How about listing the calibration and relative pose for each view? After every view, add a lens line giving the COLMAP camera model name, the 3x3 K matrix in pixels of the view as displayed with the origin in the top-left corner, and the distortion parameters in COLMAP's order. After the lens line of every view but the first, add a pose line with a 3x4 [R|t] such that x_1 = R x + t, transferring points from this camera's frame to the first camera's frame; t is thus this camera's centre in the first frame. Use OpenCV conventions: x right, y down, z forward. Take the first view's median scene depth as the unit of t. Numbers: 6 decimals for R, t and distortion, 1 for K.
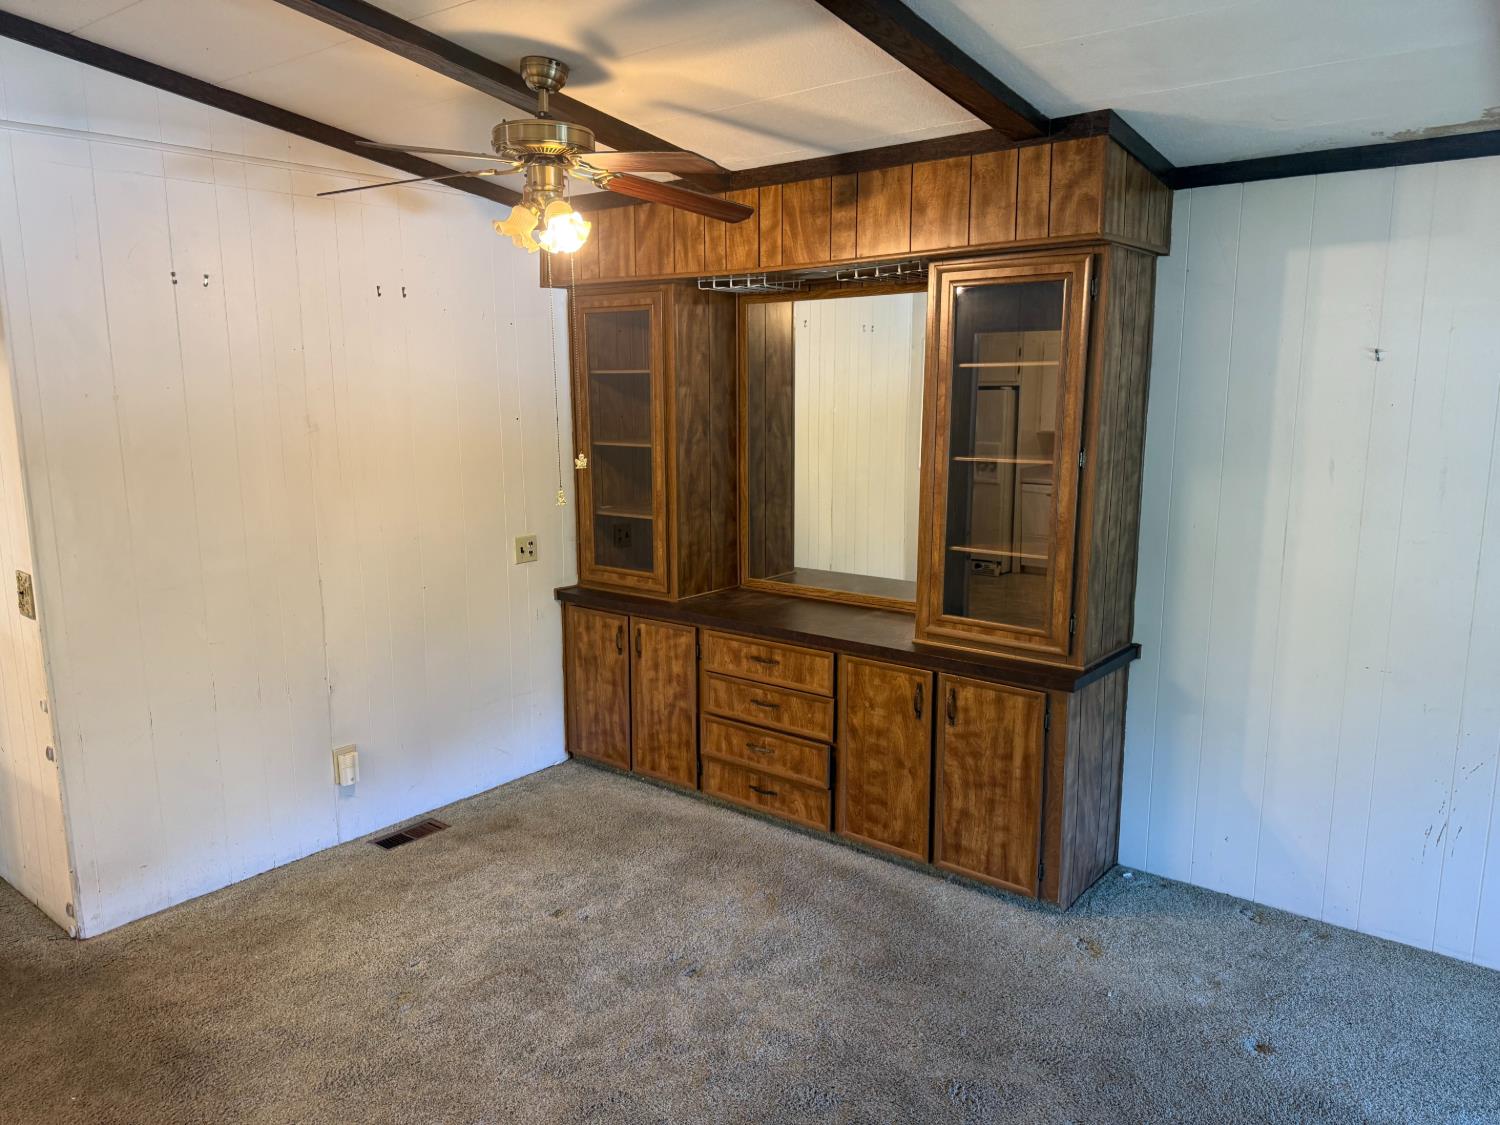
lens RADIAL K [[1074.4, 0, 726.3], [0, 1074.4, 566.4], [0, 0, 1]] dist [0.127686, -0.183941]
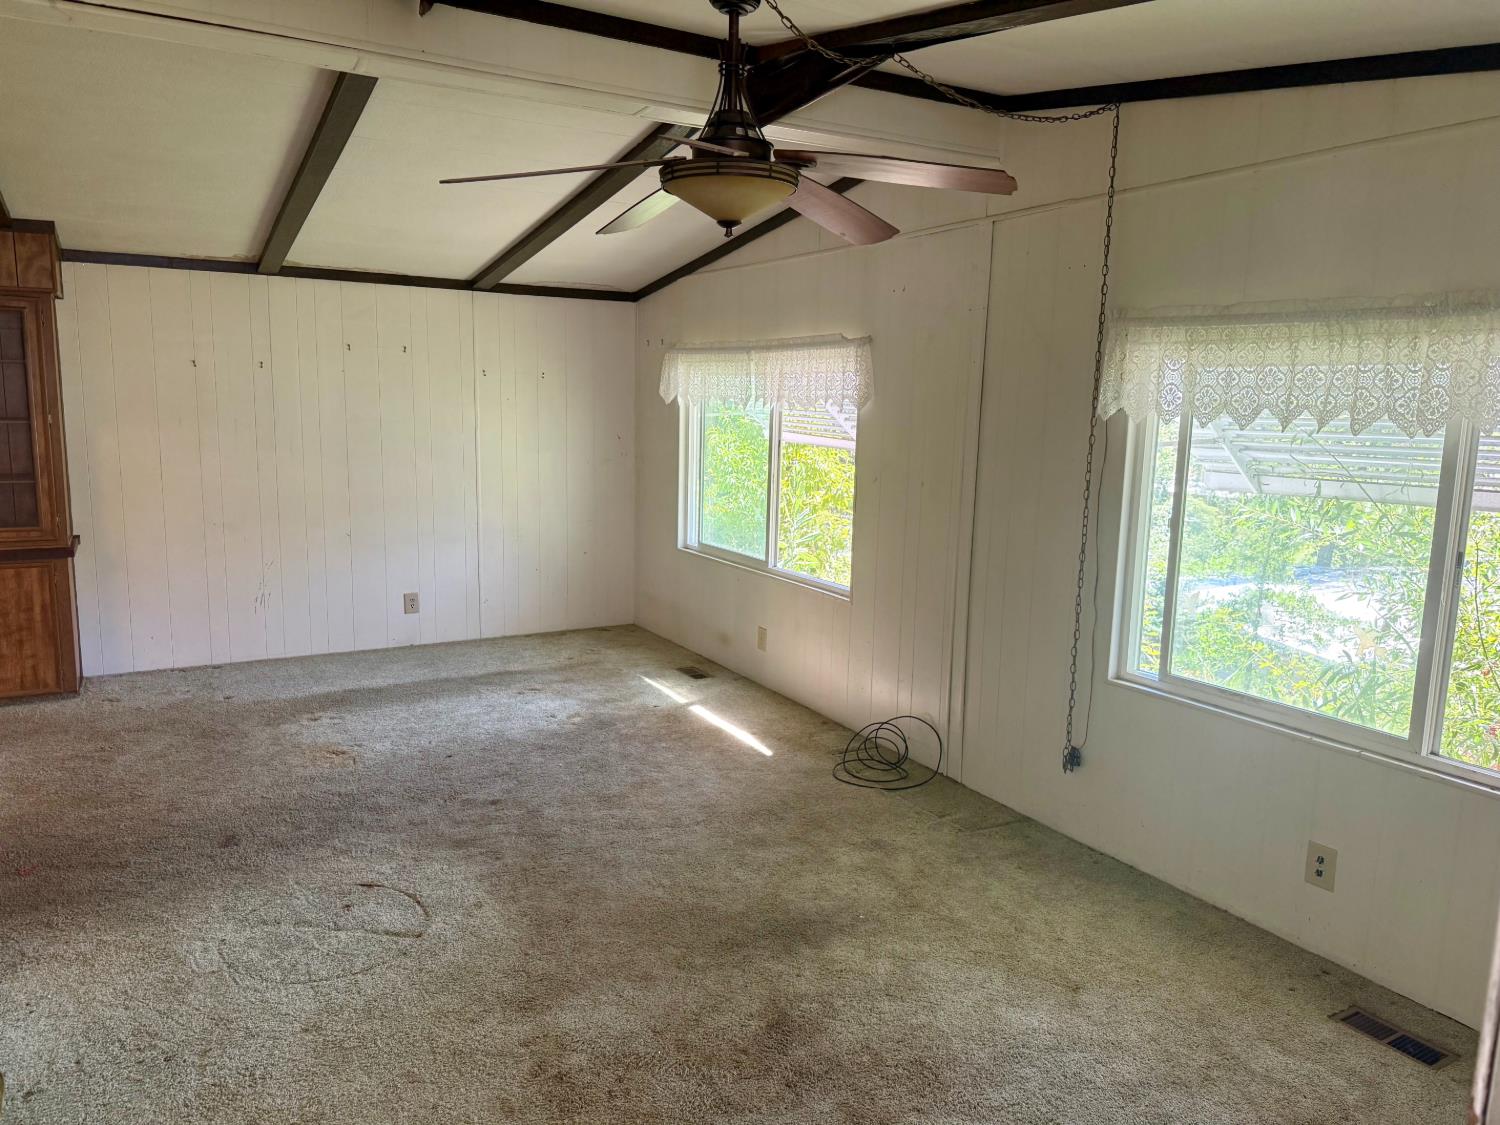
lens RADIAL K [[1060.8, 0, 750.0], [0, 1060.8, 562.5], [0, 0, 1]] dist [0.124467, -0.175414]
pose [[0.345887, -0.135877, 0.928386, -0.775823], [0.136080, 0.986262, 0.093648, 0.096876], [-0.928356, 0.093943, 0.359625, -0.508380]]
